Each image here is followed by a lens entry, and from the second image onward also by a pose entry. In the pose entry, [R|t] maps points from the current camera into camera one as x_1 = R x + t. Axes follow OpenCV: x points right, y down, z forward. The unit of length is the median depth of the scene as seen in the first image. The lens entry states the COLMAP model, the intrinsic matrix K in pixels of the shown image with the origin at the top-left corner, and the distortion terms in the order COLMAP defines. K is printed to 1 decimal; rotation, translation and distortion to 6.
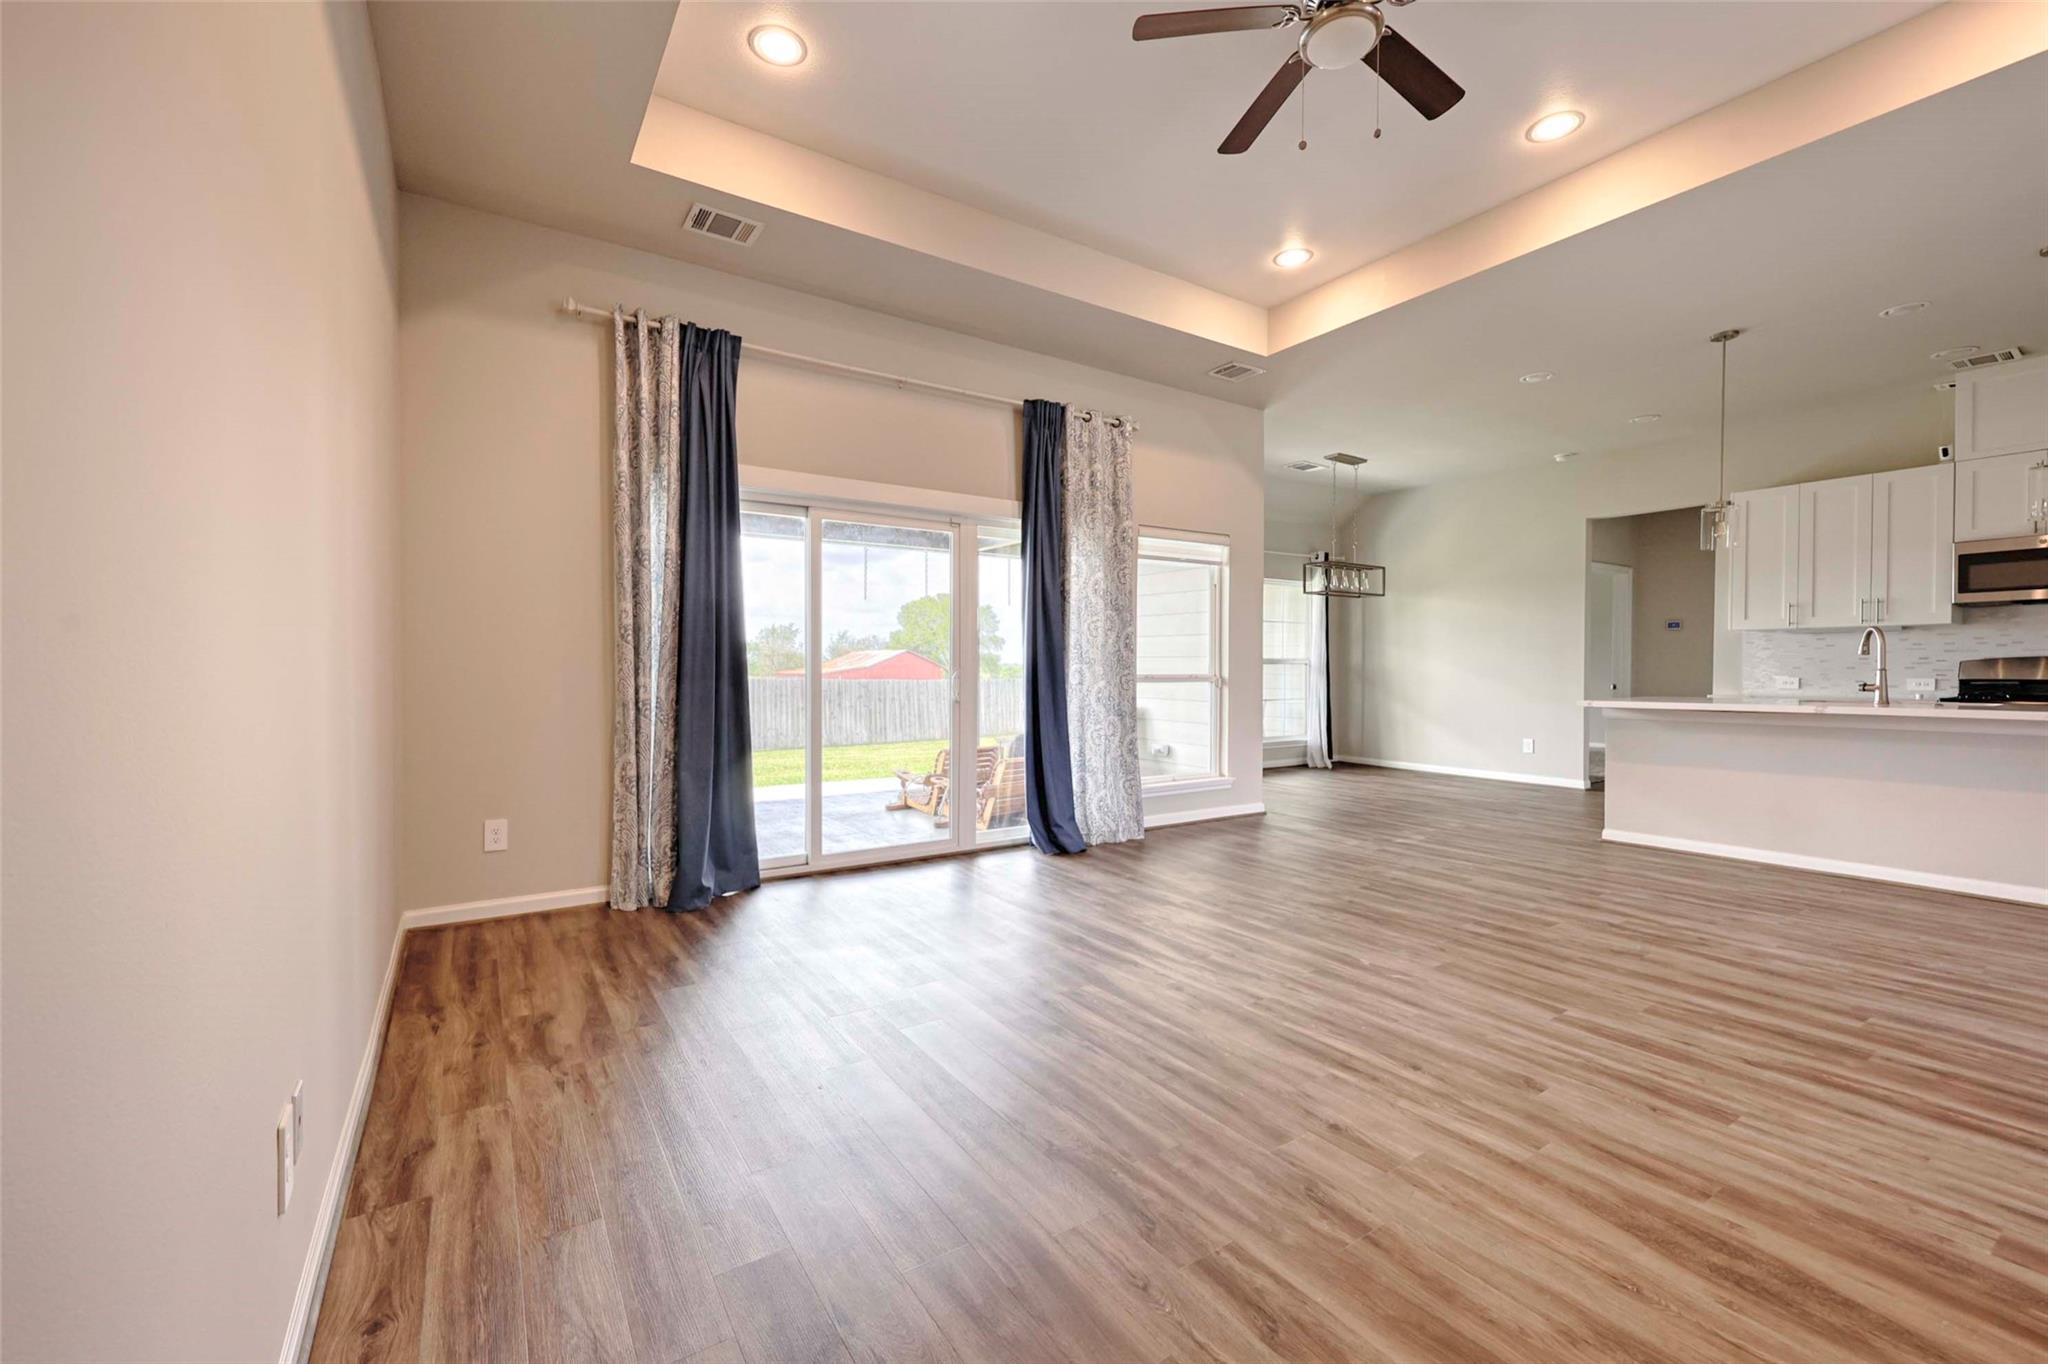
lens RADIAL K [[827.8, 0, 1011.1], [0, 827.8, 681.8], [0, 0, 1]] dist [-0.000781, 0.001385]
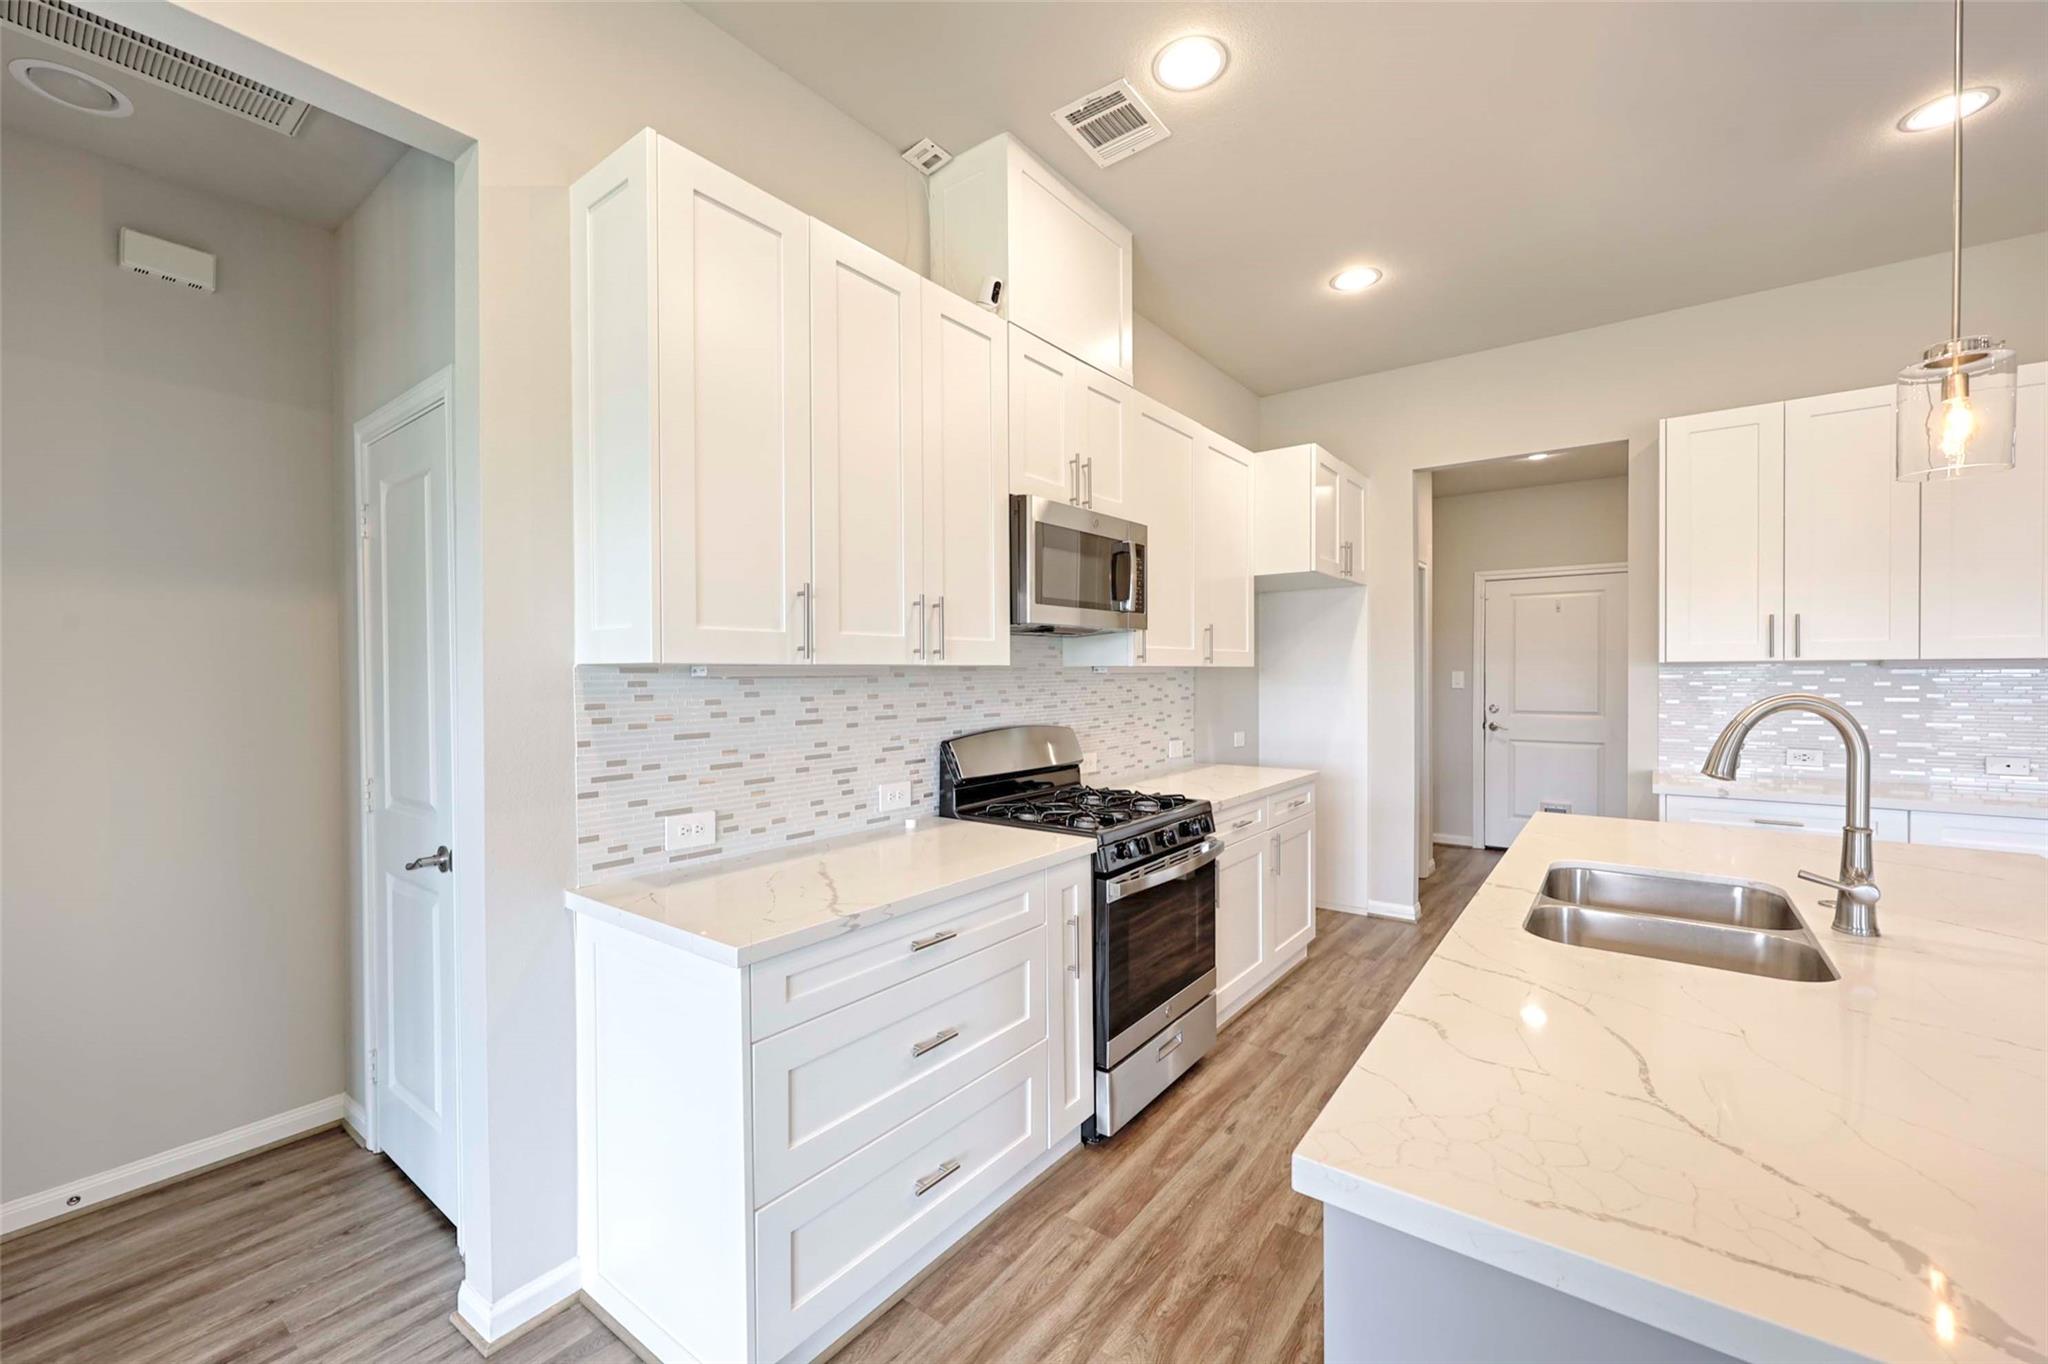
lens RADIAL K [[827.8, 0, 1014.8], [0, 827.8, 683.3], [0, 0, 1]] dist [-0.000781, 0.001385]
pose [[-0.331233, -0.008822, 0.943508, 1.349930], [0.020439, 0.999655, 0.016523, -0.133340], [-0.943328, 0.024757, -0.330938, 2.251279]]
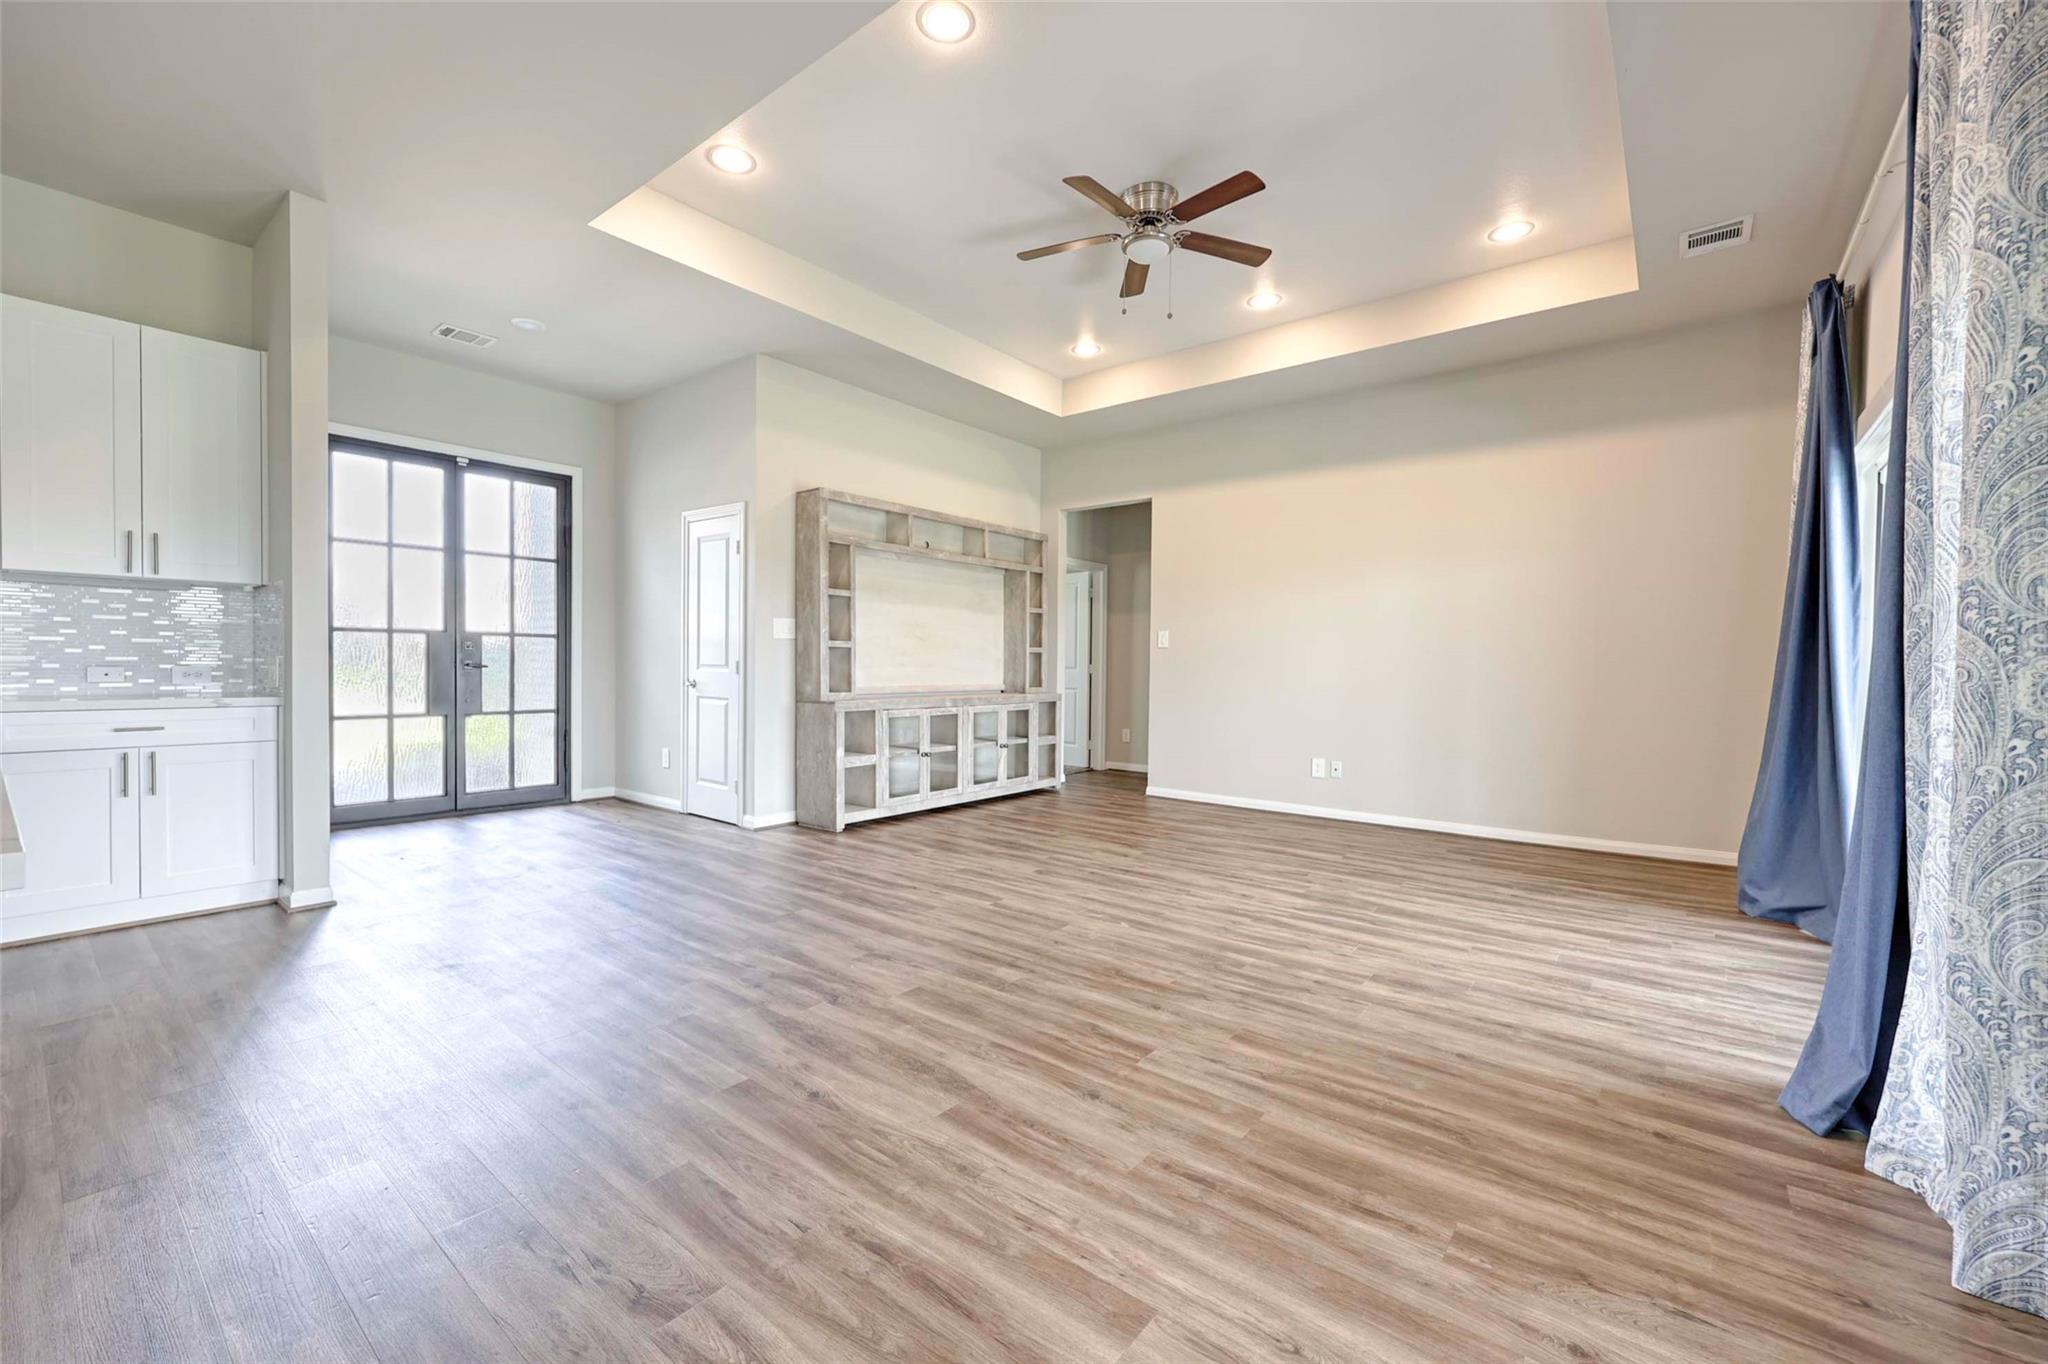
lens RADIAL K [[827.8, 0, 1011.5], [0, 827.8, 679.2], [0, 0, 1]] dist [-0.000781, 0.001385]
pose [[-0.950362, -0.005716, -0.311095, 1.033129], [-0.017477, 0.999233, 0.035031, -0.033552], [0.310656, 0.038729, -0.949733, 2.242057]]
